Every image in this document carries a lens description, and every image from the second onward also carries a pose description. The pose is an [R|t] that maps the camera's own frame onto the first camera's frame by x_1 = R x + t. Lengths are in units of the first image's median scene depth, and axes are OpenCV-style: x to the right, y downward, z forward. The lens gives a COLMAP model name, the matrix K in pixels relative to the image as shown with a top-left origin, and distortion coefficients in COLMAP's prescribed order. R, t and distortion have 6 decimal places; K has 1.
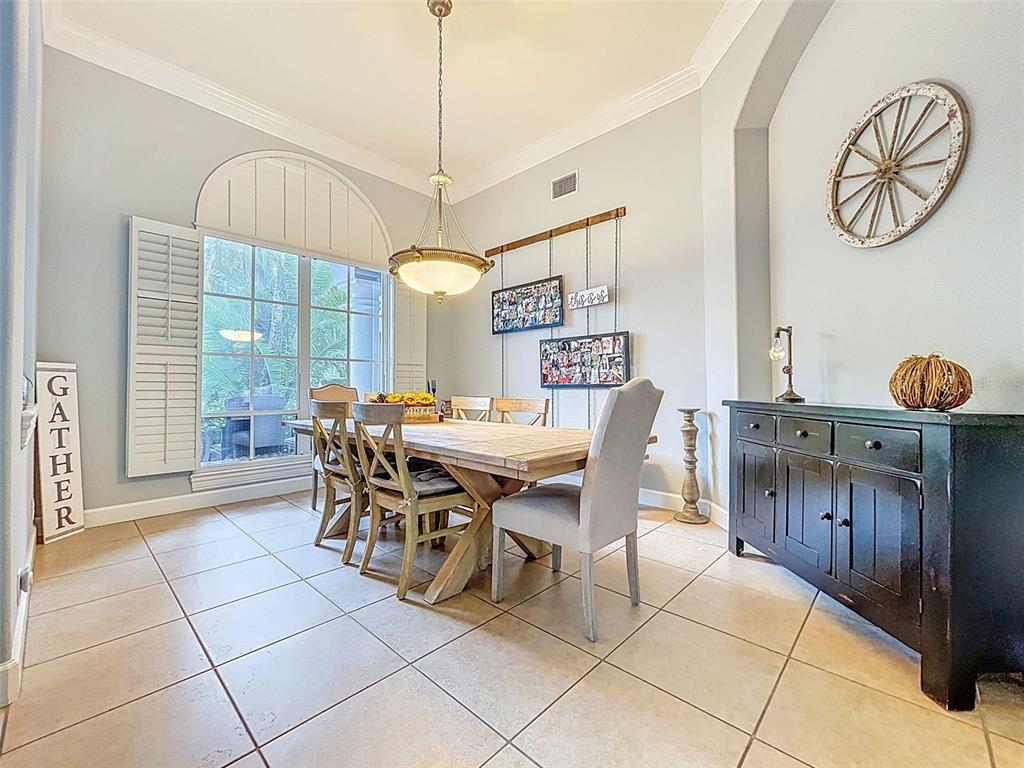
lens RADIAL K [[417.1, 0, 510.2], [0, 417.1, 387.0], [0, 0, 1]] dist [0.000297, -0.000259]
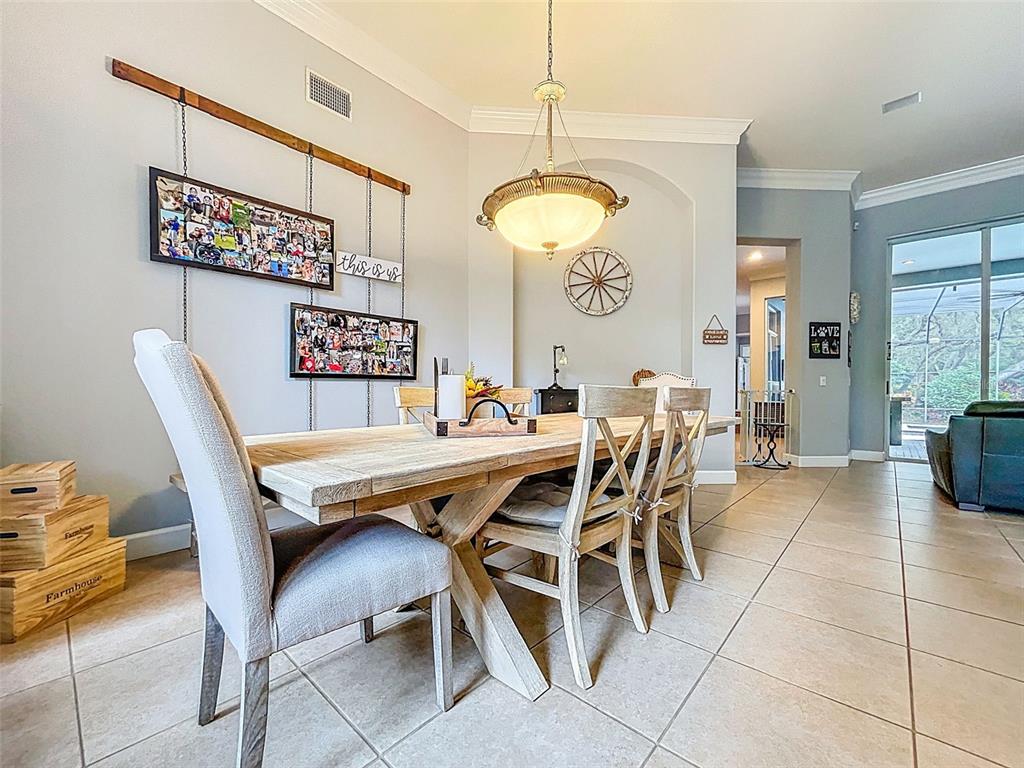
lens RADIAL K [[417.1, 0, 510.1], [0, 417.1, 389.6], [0, 0, 1]] dist [0.000297, -0.000259]
pose [[-0.002849, -0.000617, 0.999996, -0.603376], [-0.007205, 0.999974, 0.000596, 0.019178], [-0.999970, -0.007204, -0.002854, 0.708741]]
